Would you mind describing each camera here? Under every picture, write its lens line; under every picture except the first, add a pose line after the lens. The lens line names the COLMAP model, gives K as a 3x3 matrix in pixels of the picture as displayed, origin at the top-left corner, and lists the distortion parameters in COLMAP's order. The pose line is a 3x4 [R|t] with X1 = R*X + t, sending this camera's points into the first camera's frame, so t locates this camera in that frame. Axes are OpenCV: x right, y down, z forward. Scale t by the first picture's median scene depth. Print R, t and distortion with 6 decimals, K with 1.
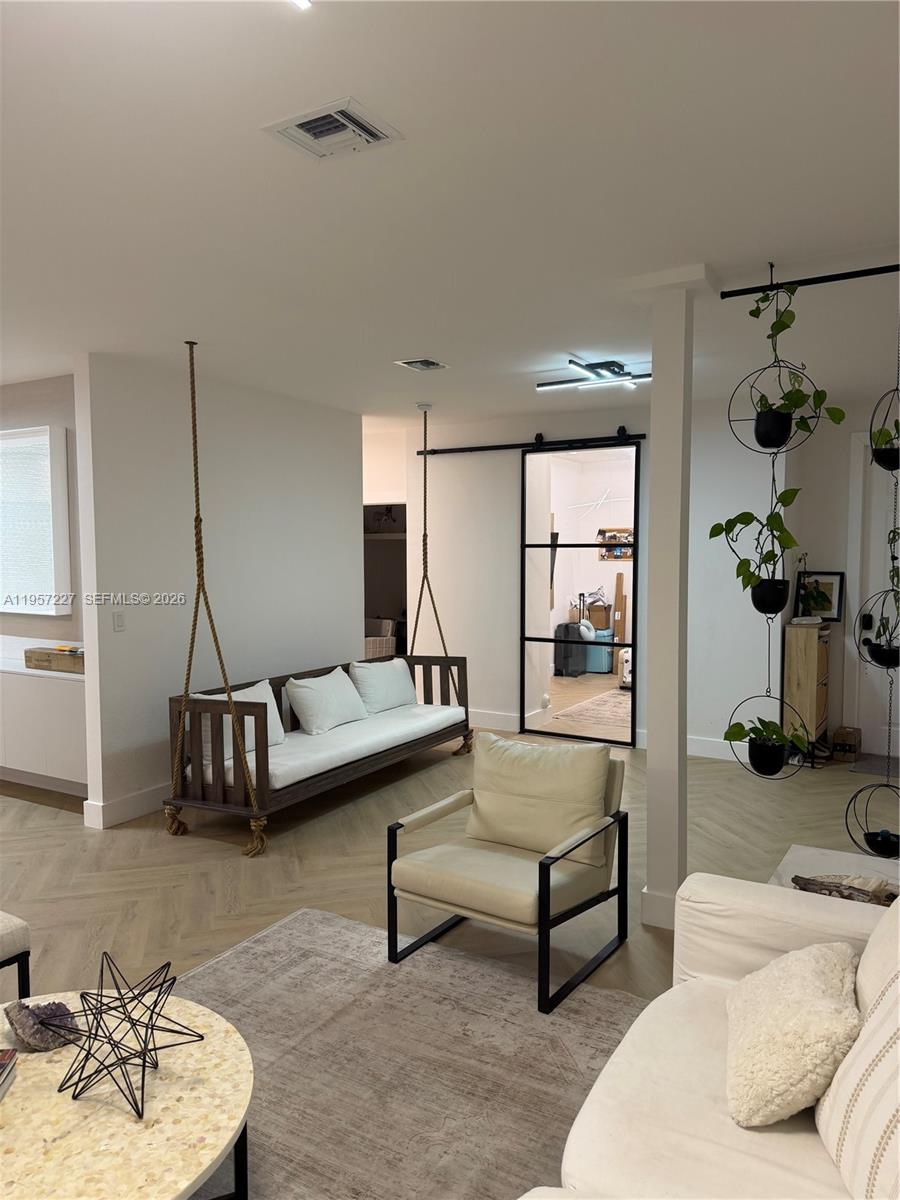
lens RADIAL K [[855.0, 0, 450.0], [0, 855.0, 600.0], [0, 0, 1]] dist [0.126517, -0.188894]
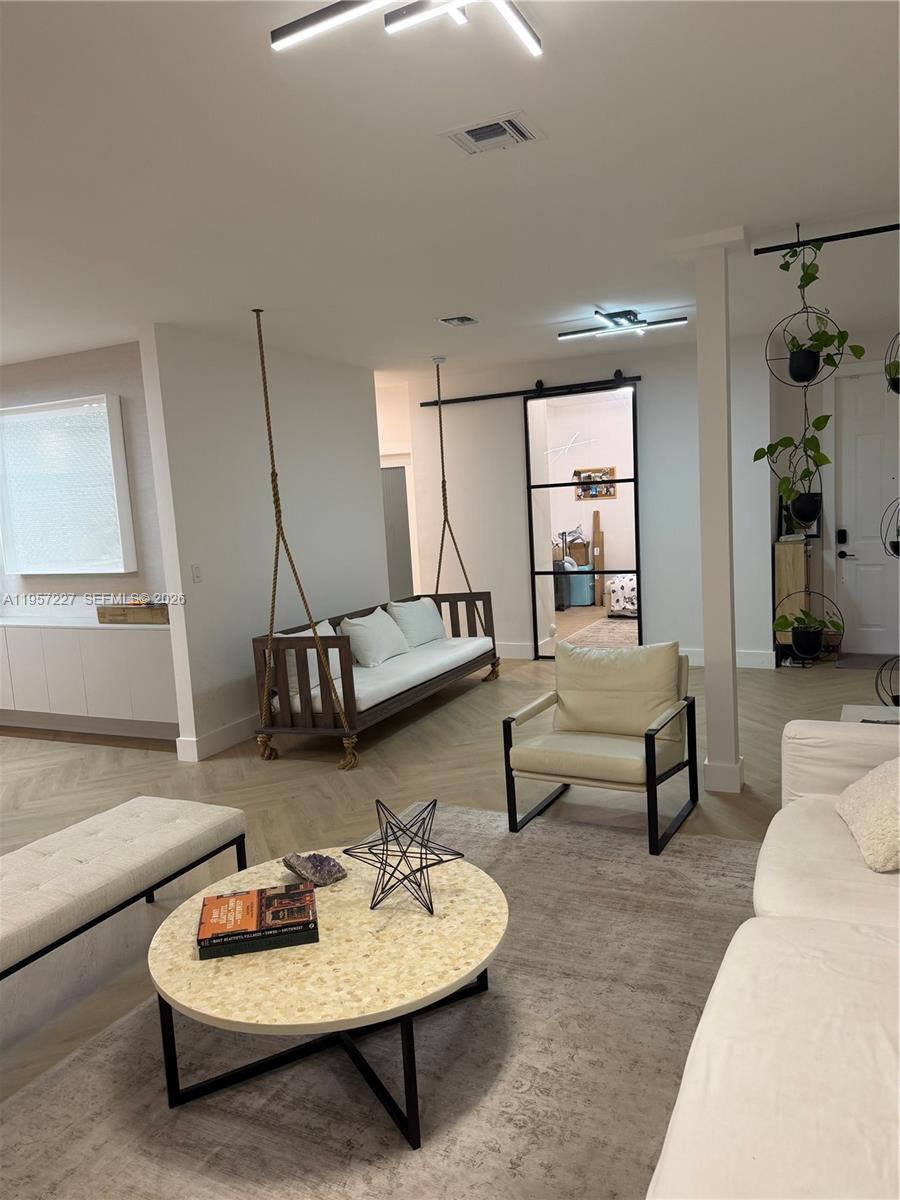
lens RADIAL K [[909.7, 0, 398.7], [0, 909.7, 606.6], [0, 0, 1]] dist [0.190963, -0.339575]
pose [[0.994391, -0.065196, 0.083285, -0.235909], [0.061411, 0.996994, 0.047233, 0.028719], [-0.086114, -0.041853, 0.995406, -0.180052]]
